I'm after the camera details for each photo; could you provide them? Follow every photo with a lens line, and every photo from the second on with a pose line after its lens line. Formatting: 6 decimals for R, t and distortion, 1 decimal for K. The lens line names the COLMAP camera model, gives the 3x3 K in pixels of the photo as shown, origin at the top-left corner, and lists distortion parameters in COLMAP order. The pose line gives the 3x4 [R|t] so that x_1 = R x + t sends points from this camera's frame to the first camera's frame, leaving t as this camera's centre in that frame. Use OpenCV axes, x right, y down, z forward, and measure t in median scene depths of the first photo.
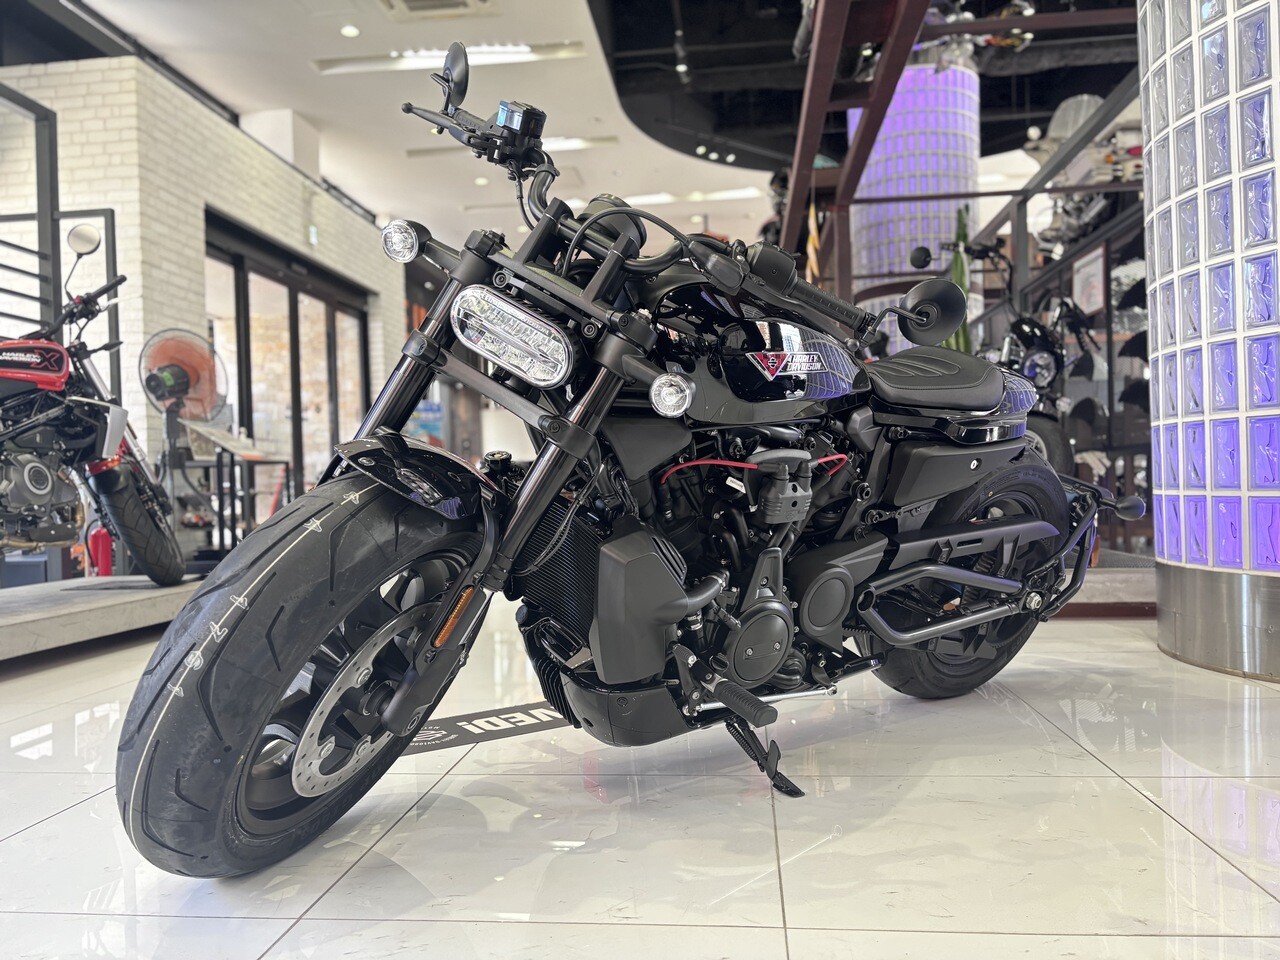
lens RADIAL K [[972.3, 0, 640.0], [0, 972.3, 480.0], [0, 0, 1]] dist [0.028069, -0.002626]
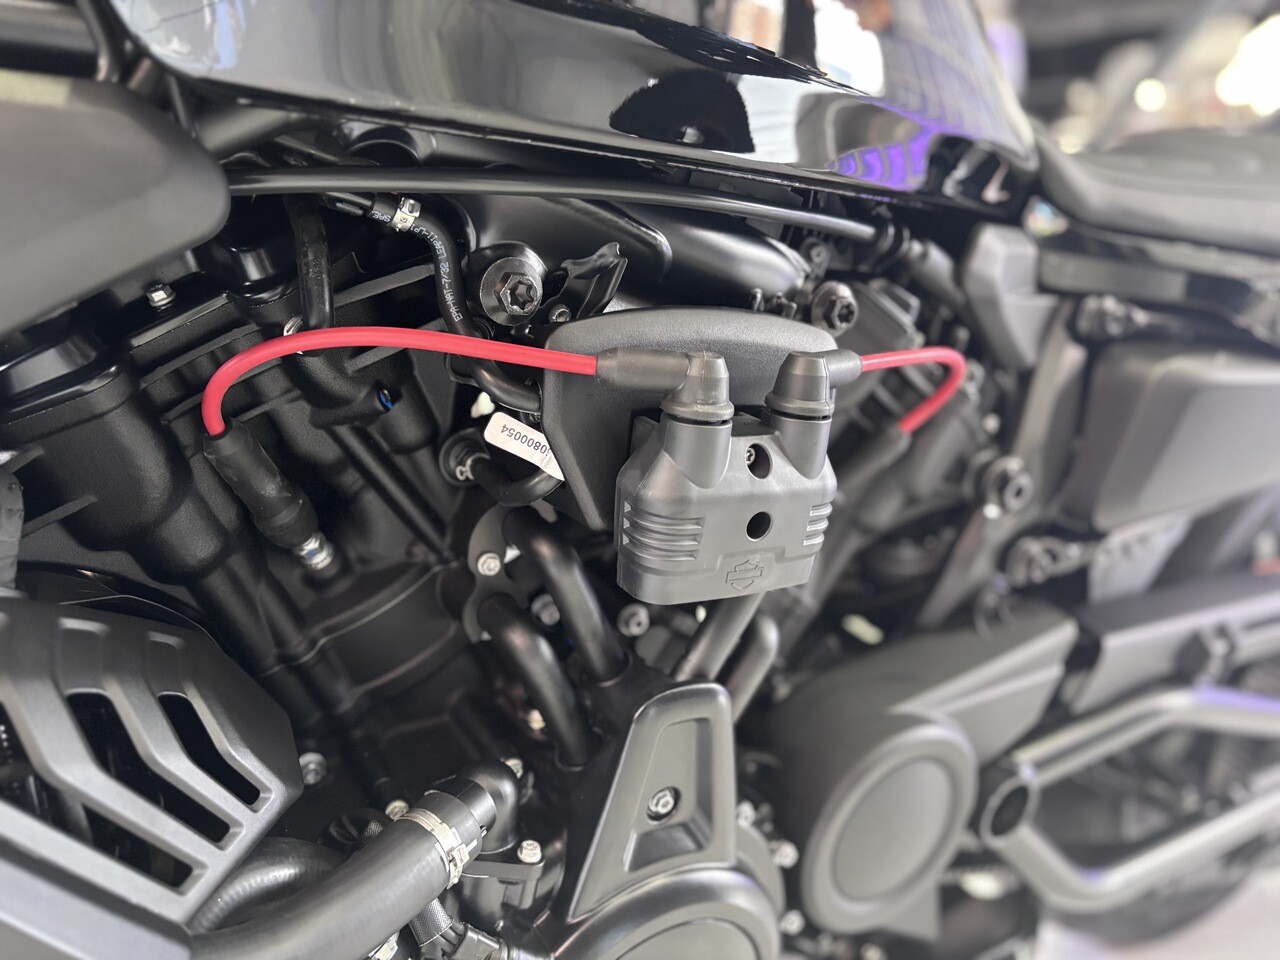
lens RADIAL K [[972.3, 0, 640.0], [0, 972.3, 480.0], [0, 0, 1]] dist [0.028069, -0.002626]
pose [[0.997578, 0.008651, -0.069023, 0.131783], [-0.009150, 0.999934, -0.006922, 0.013791], [0.068959, 0.007537, 0.997591, 0.682600]]
